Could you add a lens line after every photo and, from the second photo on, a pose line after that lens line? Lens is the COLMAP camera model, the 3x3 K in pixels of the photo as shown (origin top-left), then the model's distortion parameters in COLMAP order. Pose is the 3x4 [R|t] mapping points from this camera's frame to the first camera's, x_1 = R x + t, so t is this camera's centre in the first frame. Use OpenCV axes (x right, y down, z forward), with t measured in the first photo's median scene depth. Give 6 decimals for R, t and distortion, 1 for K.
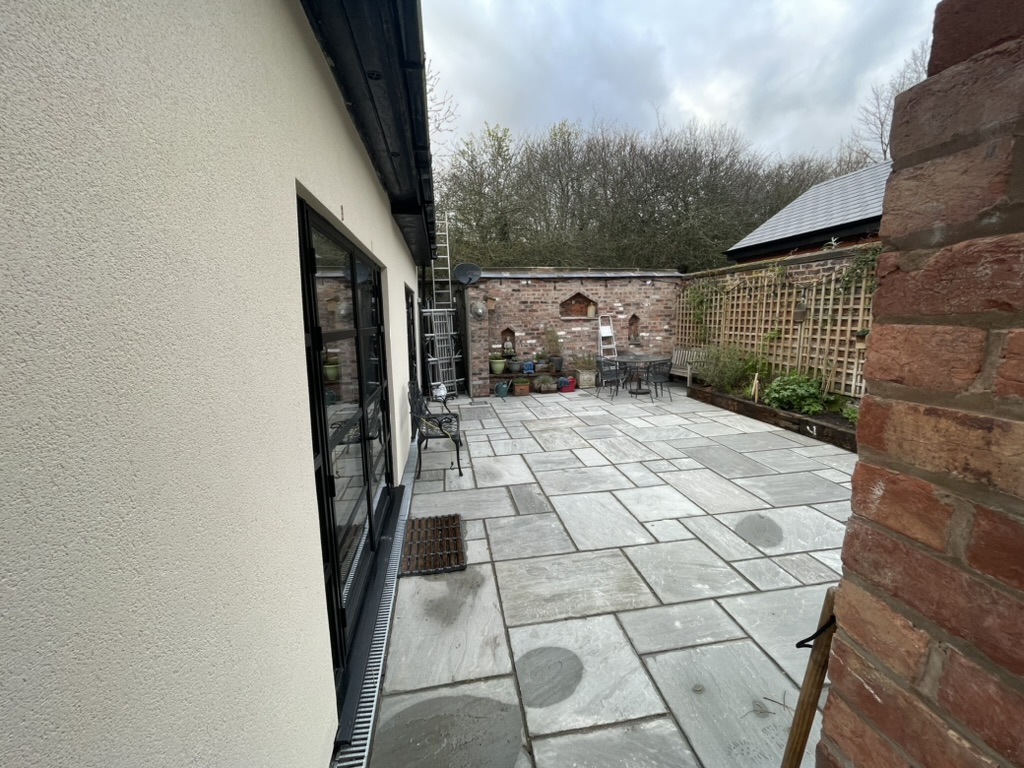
lens RADIAL K [[410.7, 0, 513.5], [0, 410.7, 384.3], [0, 0, 1]] dist [-0.002859, -0.001495]
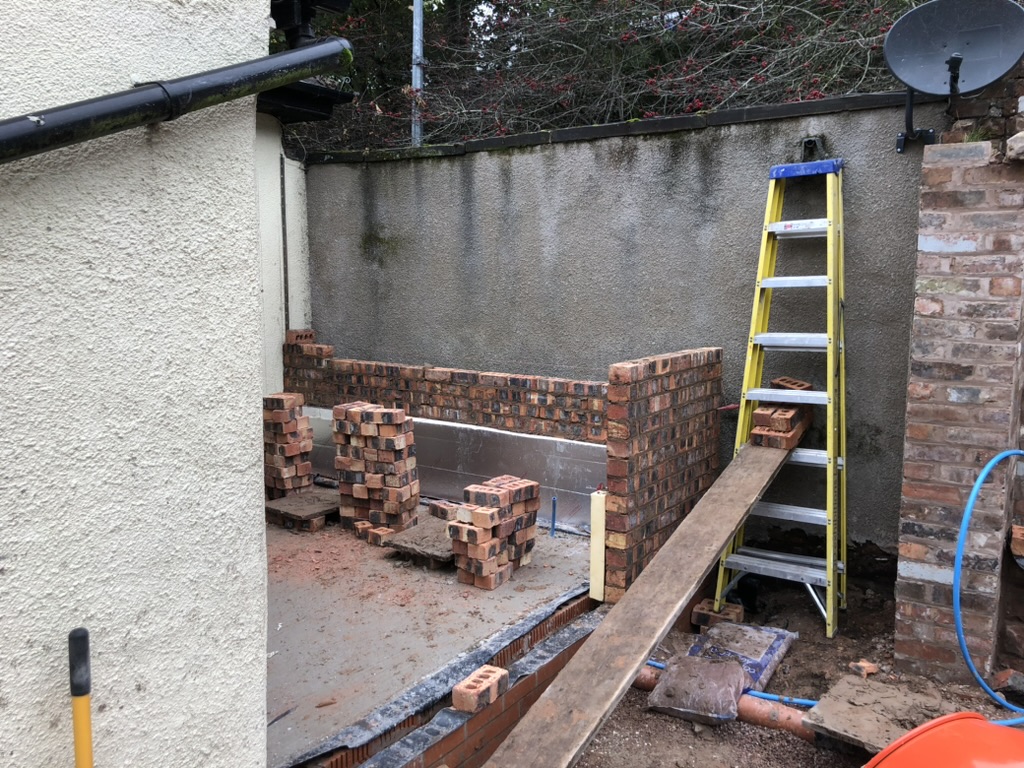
lens RADIAL K [[833.9, 0, 515.1], [0, 833.9, 383.5], [0, 0, 1]] dist [0.002863, 0.017584]
pose [[0.712269, 0.109764, -0.693271, 0.063655], [-0.122260, 0.992000, 0.031451, -0.126982], [0.691177, 0.062357, 0.719991, 0.825933]]
